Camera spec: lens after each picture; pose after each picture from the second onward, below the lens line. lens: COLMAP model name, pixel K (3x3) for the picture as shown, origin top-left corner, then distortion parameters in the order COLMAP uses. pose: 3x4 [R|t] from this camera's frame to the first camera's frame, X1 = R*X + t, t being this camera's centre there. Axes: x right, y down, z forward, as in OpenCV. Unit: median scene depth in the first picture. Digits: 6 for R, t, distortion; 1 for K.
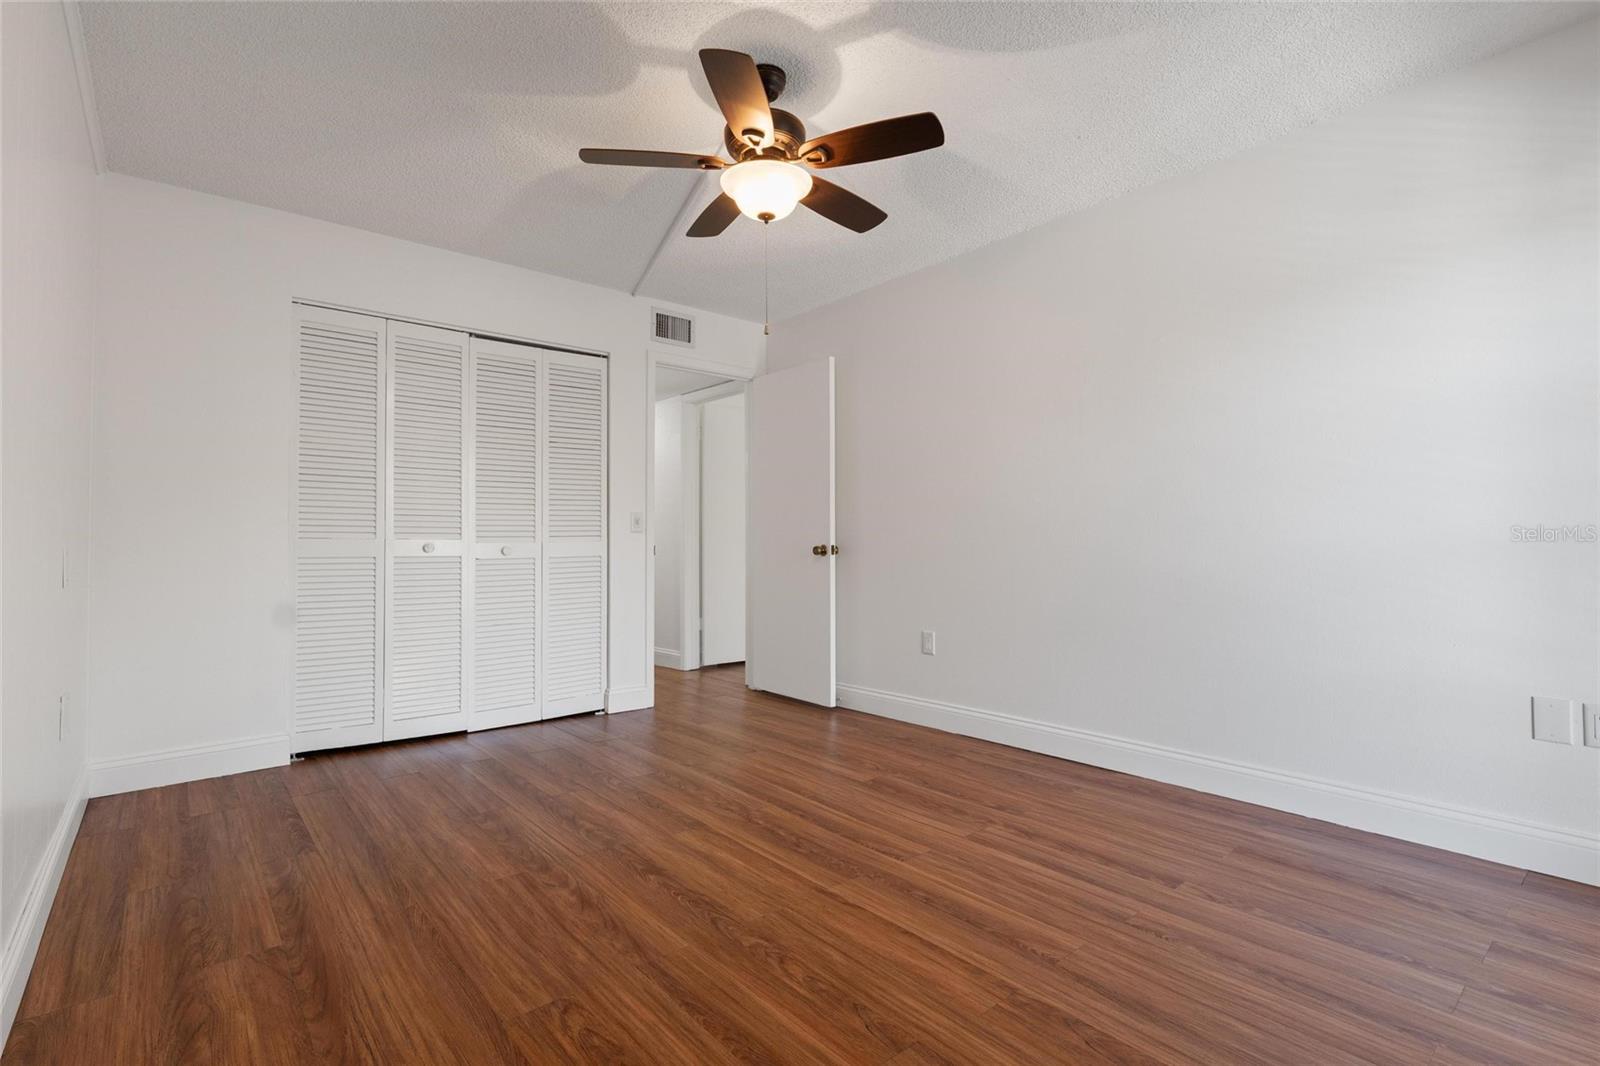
lens RADIAL K [[739.6, 0, 746.4], [0, 739.6, 535.7], [0, 0, 1]] dist [0.047028, -0.000011]
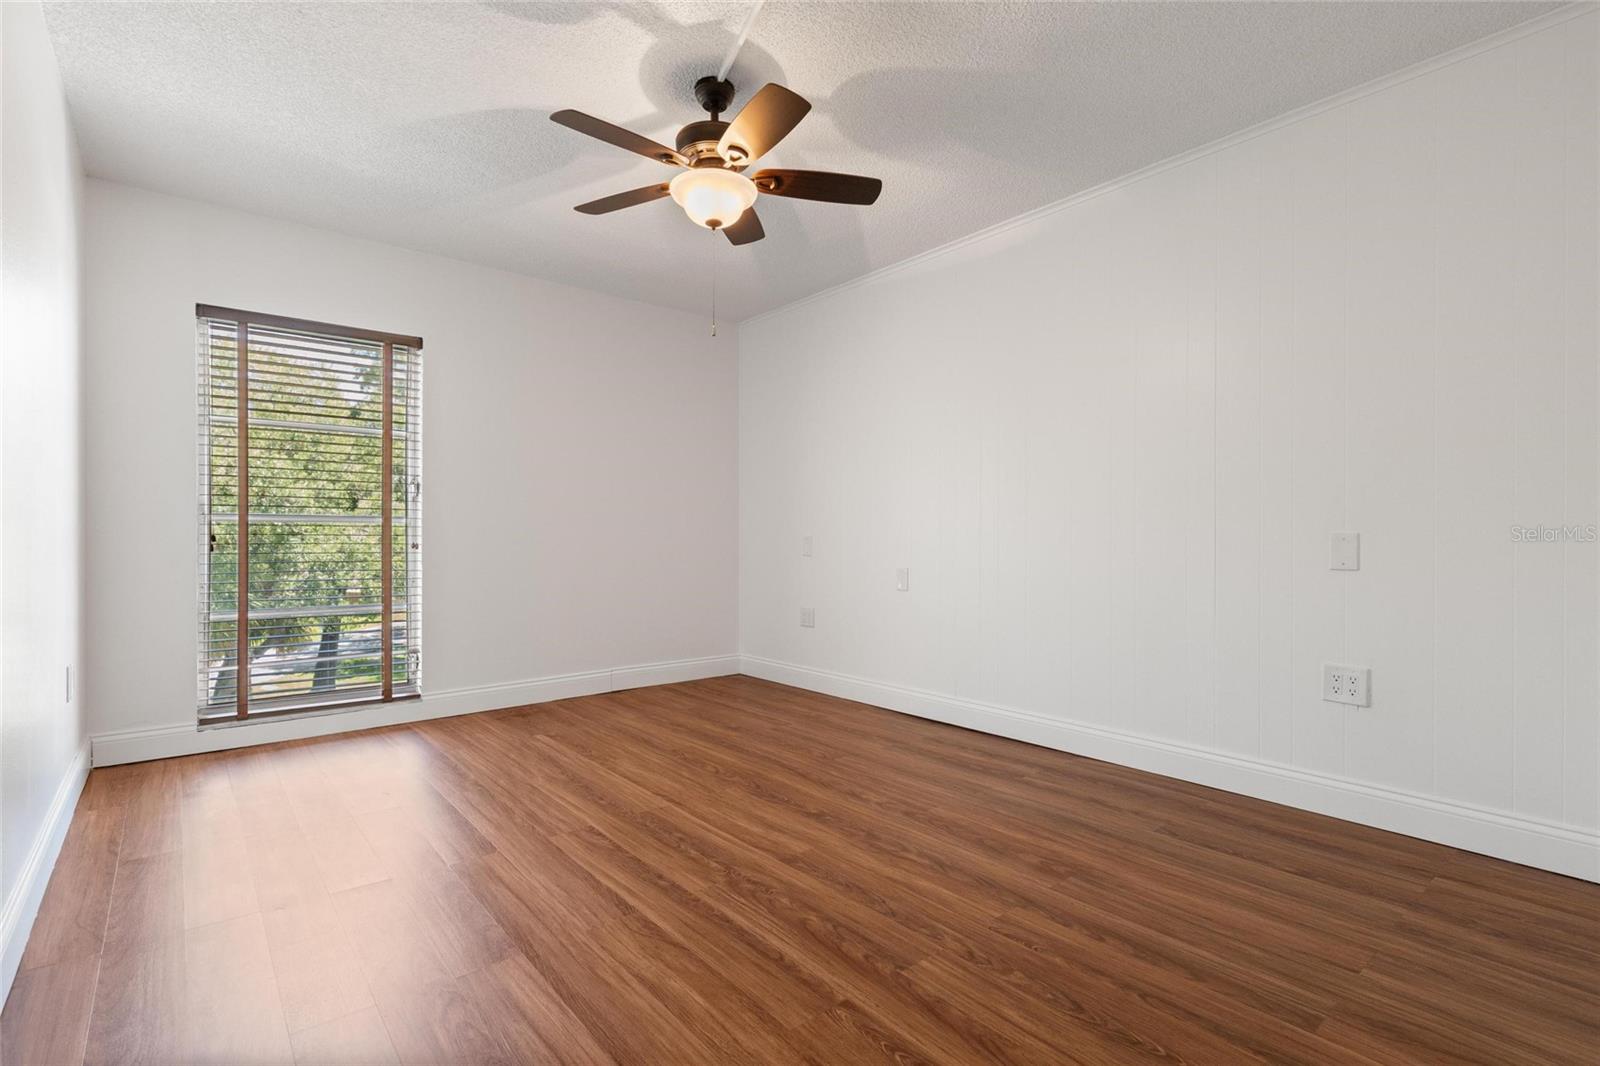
lens RADIAL K [[739.6, 0, 746.4], [0, 739.6, 535.7], [0, 0, 1]] dist [0.047028, -0.000011]
pose [[-0.999942, 0.005300, 0.009350, -0.031913], [0.005219, 0.999949, -0.008653, 0.024572], [-0.009396, -0.008603, -0.999919, 2.187292]]
